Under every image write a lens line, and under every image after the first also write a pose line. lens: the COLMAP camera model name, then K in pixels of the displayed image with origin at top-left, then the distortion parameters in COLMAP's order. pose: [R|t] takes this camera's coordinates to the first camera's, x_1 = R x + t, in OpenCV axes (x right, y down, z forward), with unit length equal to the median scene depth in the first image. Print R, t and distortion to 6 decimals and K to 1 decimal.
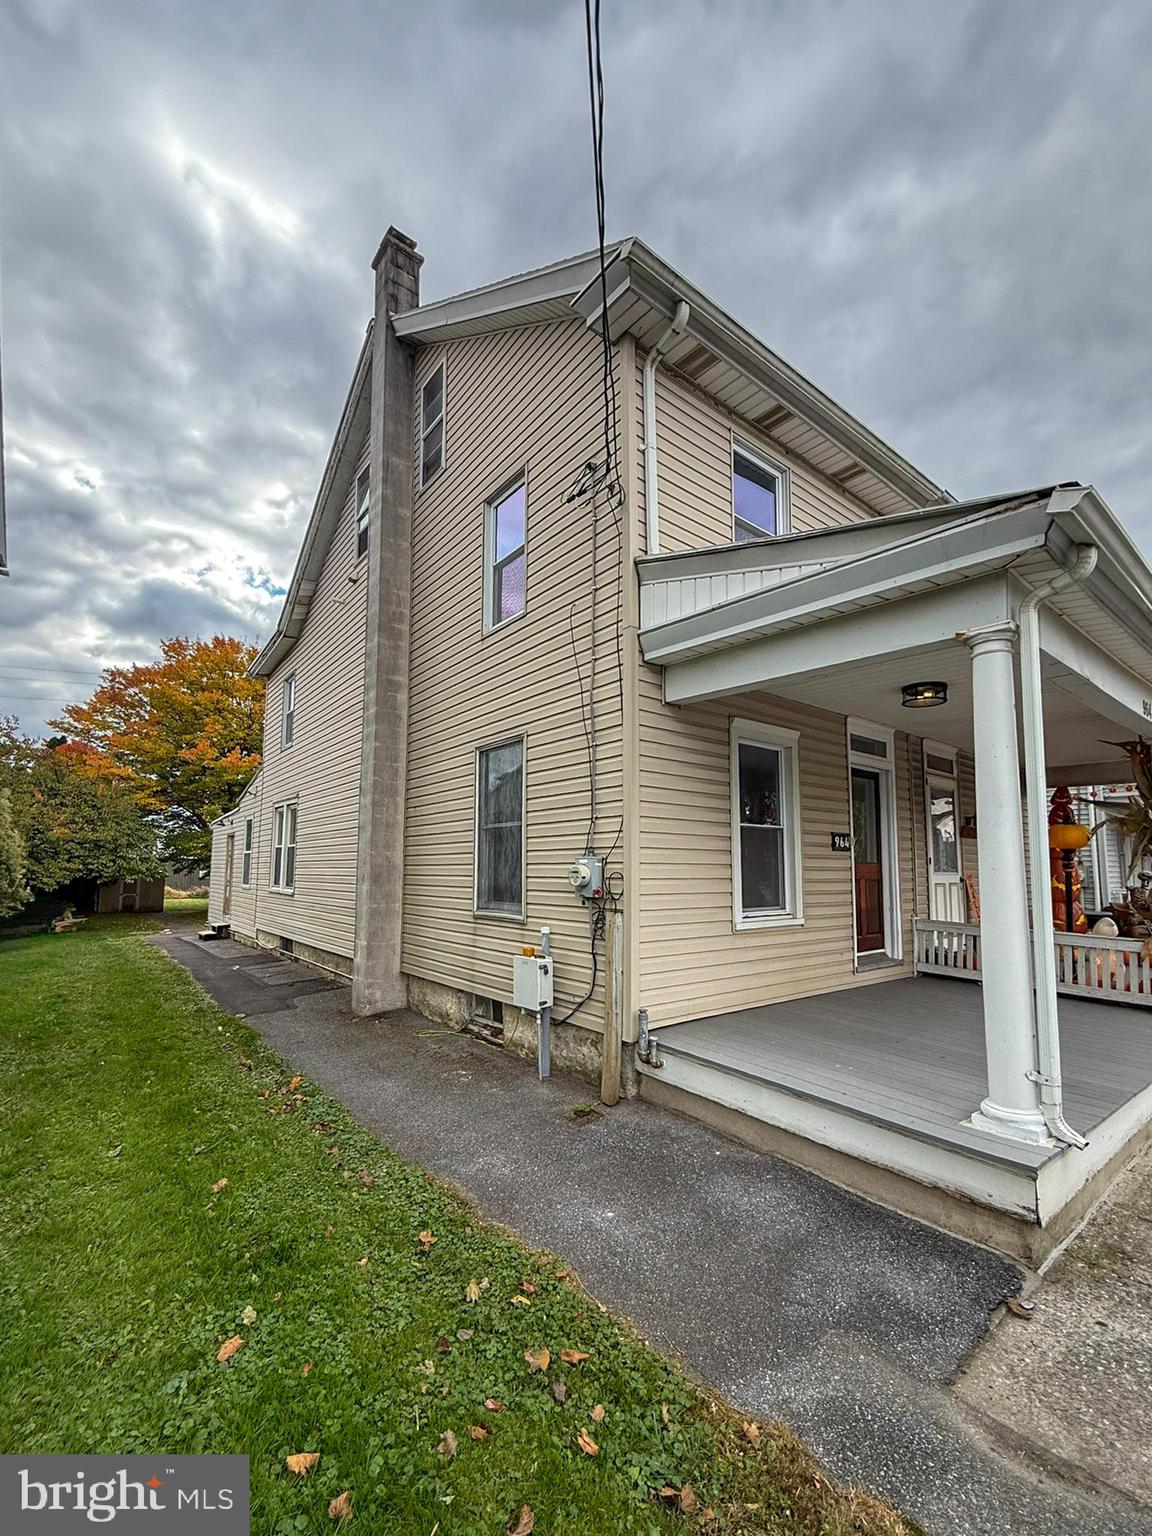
lens RADIAL K [[648.8, 0, 582.6], [0, 648.8, 807.4], [0, 0, 1]] dist [-0.000309, -0.000175]
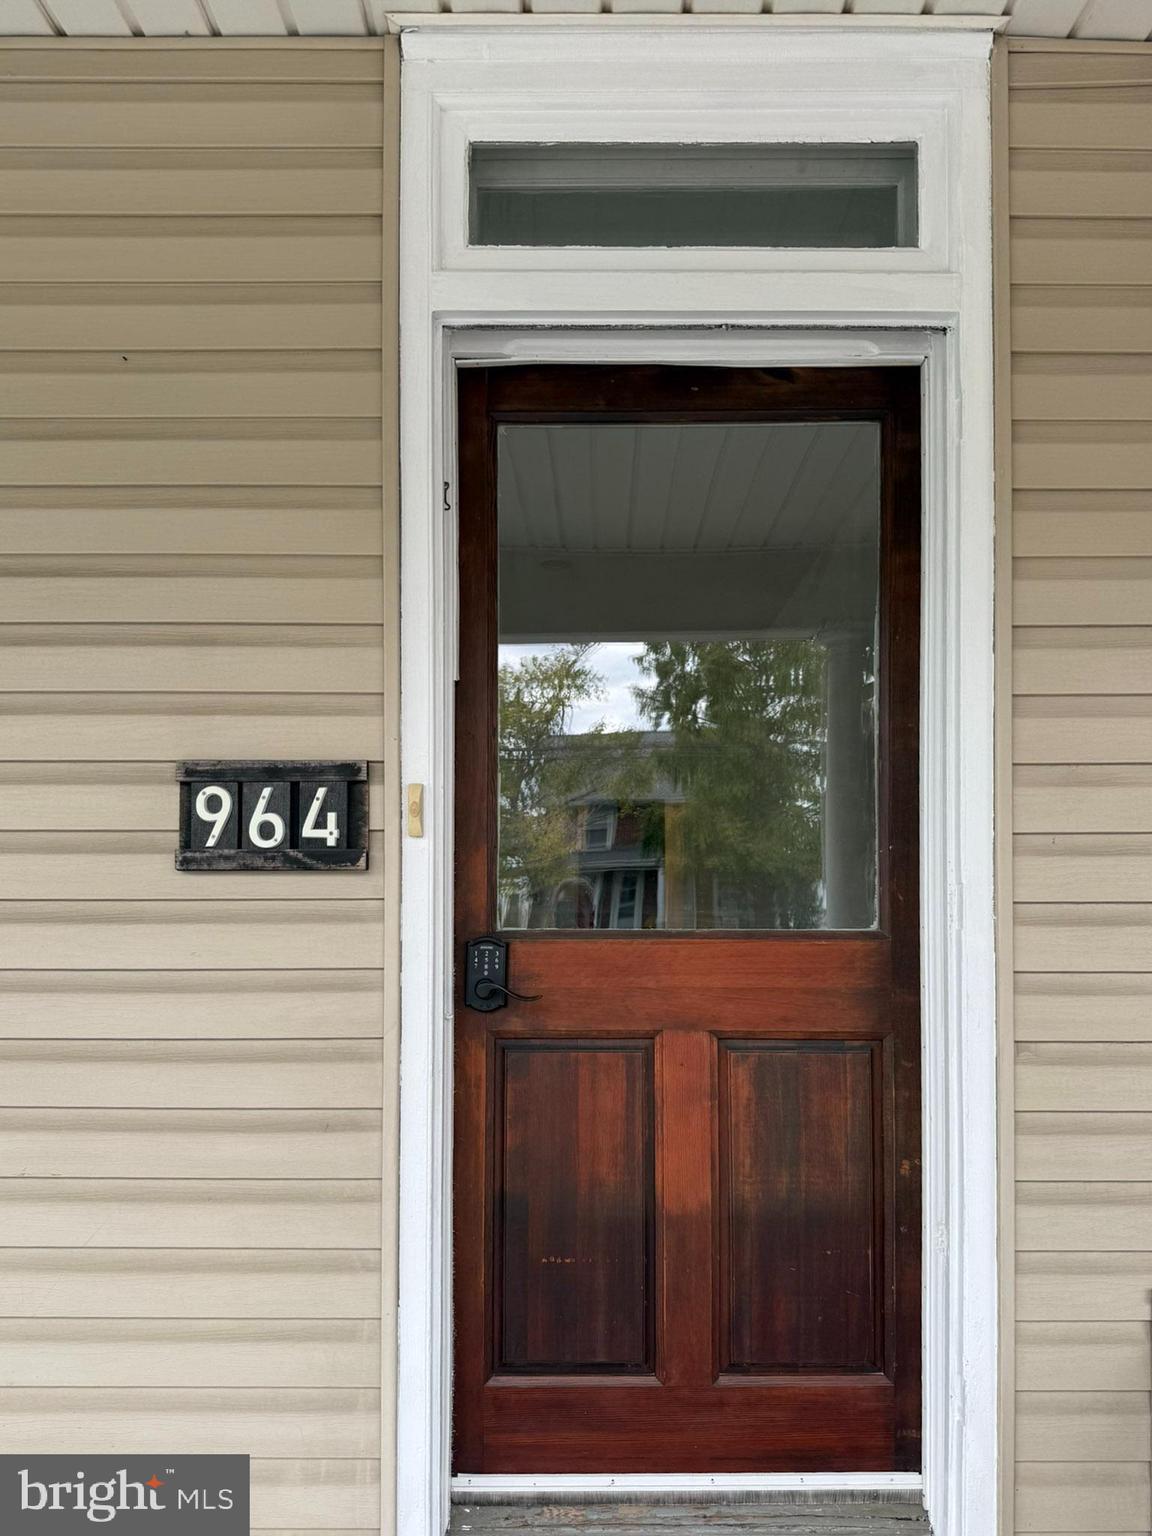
lens RADIAL K [[1290.5, 0, 576.0], [0, 1290.5, 768.0], [0, 0, 1]] dist [-0.004836, -0.004131]
pose [[0.782385, -0.021187, -0.622435, 0.553099], [0.059192, 0.997427, 0.040450, 0.026919], [0.619976, -0.068491, 0.781626, 0.658958]]
